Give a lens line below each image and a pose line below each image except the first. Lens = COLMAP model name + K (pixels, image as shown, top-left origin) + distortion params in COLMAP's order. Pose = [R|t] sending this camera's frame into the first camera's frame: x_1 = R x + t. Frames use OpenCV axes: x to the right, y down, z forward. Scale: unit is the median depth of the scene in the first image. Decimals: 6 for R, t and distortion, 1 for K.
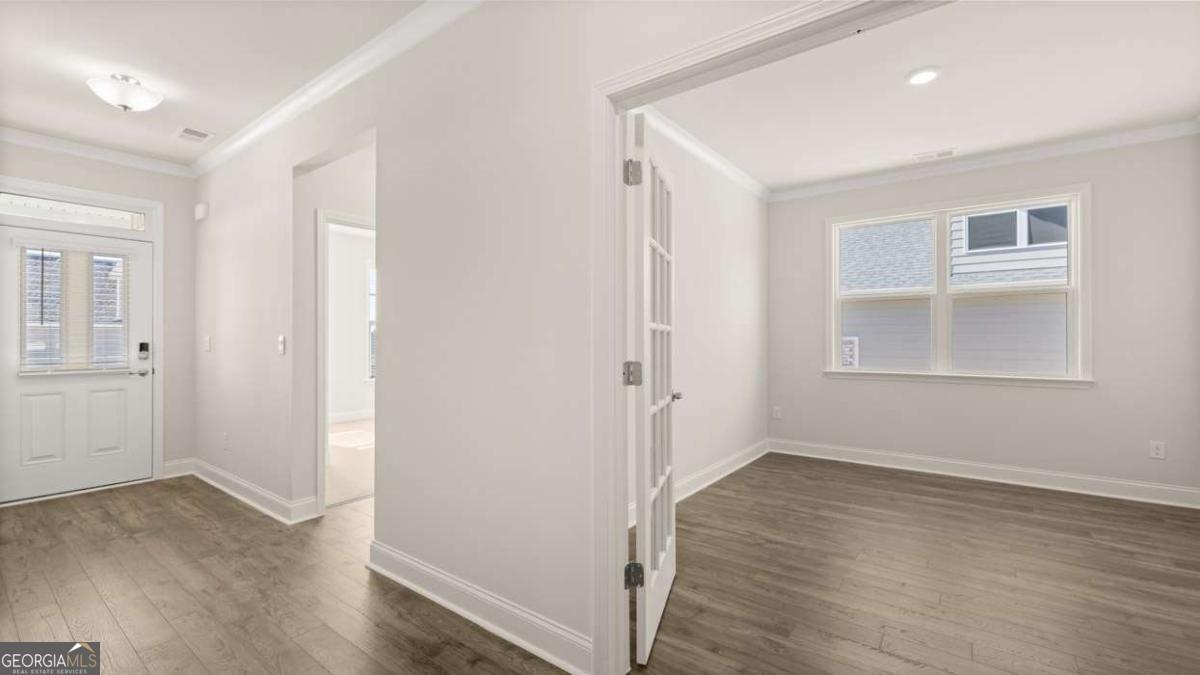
lens RADIAL K [[500.8, 0, 599.3], [0, 500.8, 339.9], [0, 0, 1]] dist [-0.000015, -0.000310]
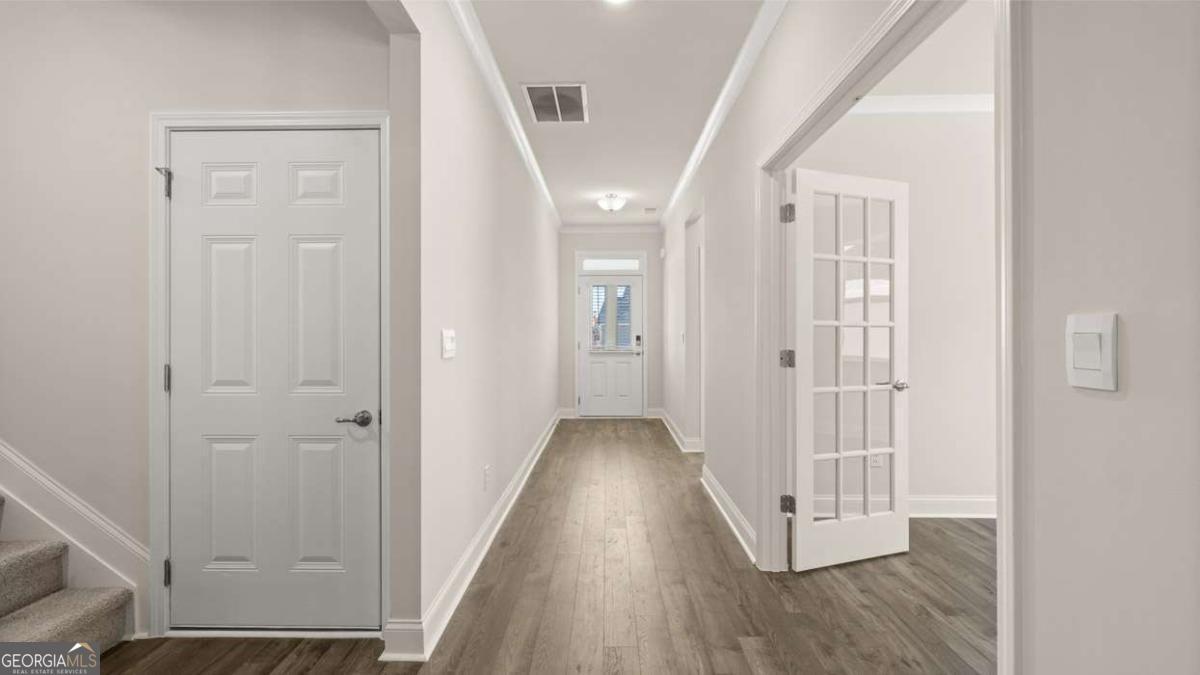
lens RADIAL K [[500.8, 0, 599.3], [0, 500.8, 339.9], [0, 0, 1]] dist [-0.000015, -0.000310]
pose [[0.589339, 0.010757, -0.807814, 0.490050], [-0.001584, 0.999925, 0.012160, -0.000372], [0.807884, -0.005887, 0.589312, -0.132676]]
